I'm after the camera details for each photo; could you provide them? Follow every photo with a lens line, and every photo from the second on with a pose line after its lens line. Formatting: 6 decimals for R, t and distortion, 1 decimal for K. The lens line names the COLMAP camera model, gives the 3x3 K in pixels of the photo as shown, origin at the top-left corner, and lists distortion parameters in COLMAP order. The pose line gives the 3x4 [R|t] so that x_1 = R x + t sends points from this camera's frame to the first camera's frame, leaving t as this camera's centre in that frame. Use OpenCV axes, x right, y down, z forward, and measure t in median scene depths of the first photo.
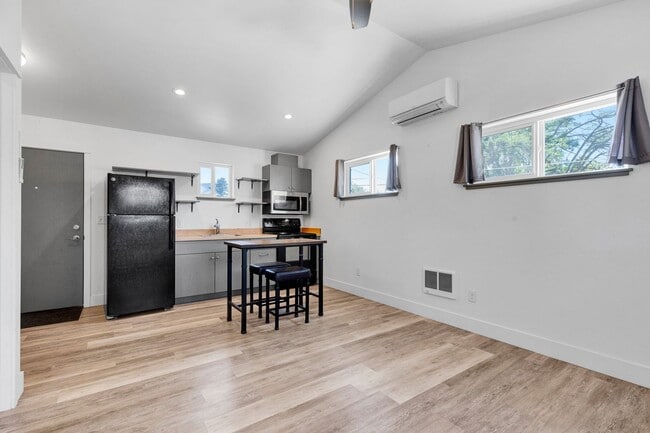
lens RADIAL K [[298.2, 0, 322.7], [0, 298.2, 217.8], [0, 0, 1]] dist [0.007901, -0.000982]
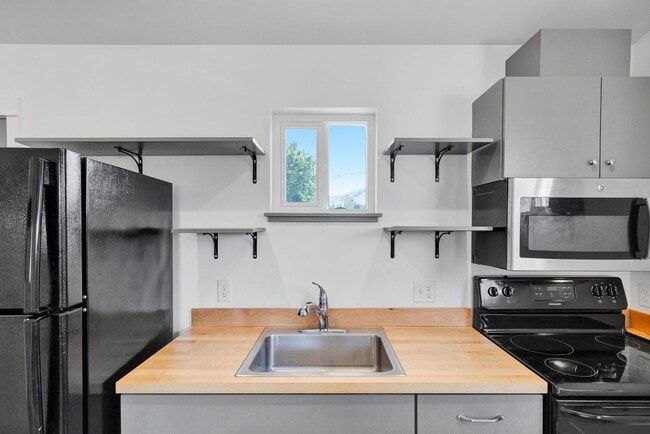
lens RADIAL K [[319.4, 0, 332.3], [0, 319.4, 226.6], [0, 0, 1]] dist [0.001244, -0.001041]
pose [[0.818969, 0.005347, -0.573813, -0.204487], [0.004844, 0.999857, 0.016231, -0.081126], [0.573818, -0.016073, 0.818825, 1.002263]]
